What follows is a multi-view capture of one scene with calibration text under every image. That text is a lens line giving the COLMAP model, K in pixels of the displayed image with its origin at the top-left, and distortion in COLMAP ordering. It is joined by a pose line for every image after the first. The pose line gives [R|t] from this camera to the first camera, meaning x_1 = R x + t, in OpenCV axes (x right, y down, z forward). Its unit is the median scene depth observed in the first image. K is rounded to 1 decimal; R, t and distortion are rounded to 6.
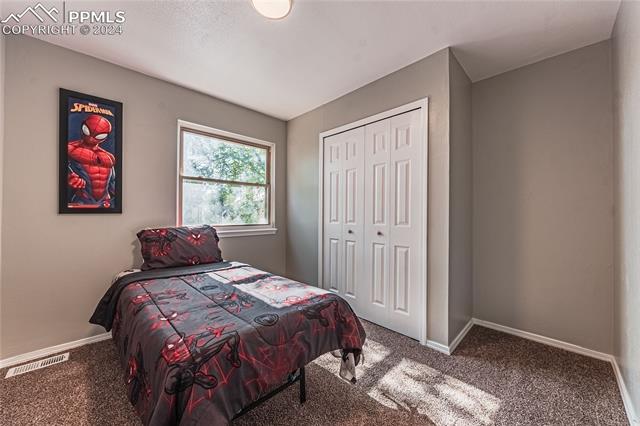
lens RADIAL K [[232.5, 0, 320.0], [0, 232.5, 213.0], [0, 0, 1]] dist [-0.020367, 0.000051]
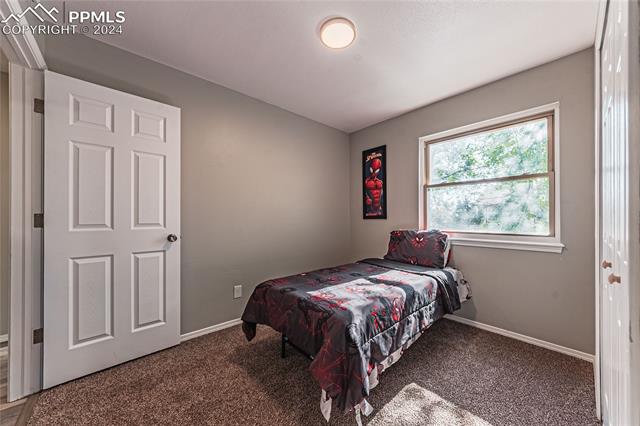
lens RADIAL K [[231.9, 0, 332.4], [0, 231.9, 216.2], [0, 0, 1]] dist [-0.000037, -0.000030]
pose [[-0.020744, -0.014481, -0.999680, 0.669960], [0.001099, 0.999894, -0.014507, 0.006107], [0.999784, -0.001399, -0.020725, 0.704931]]
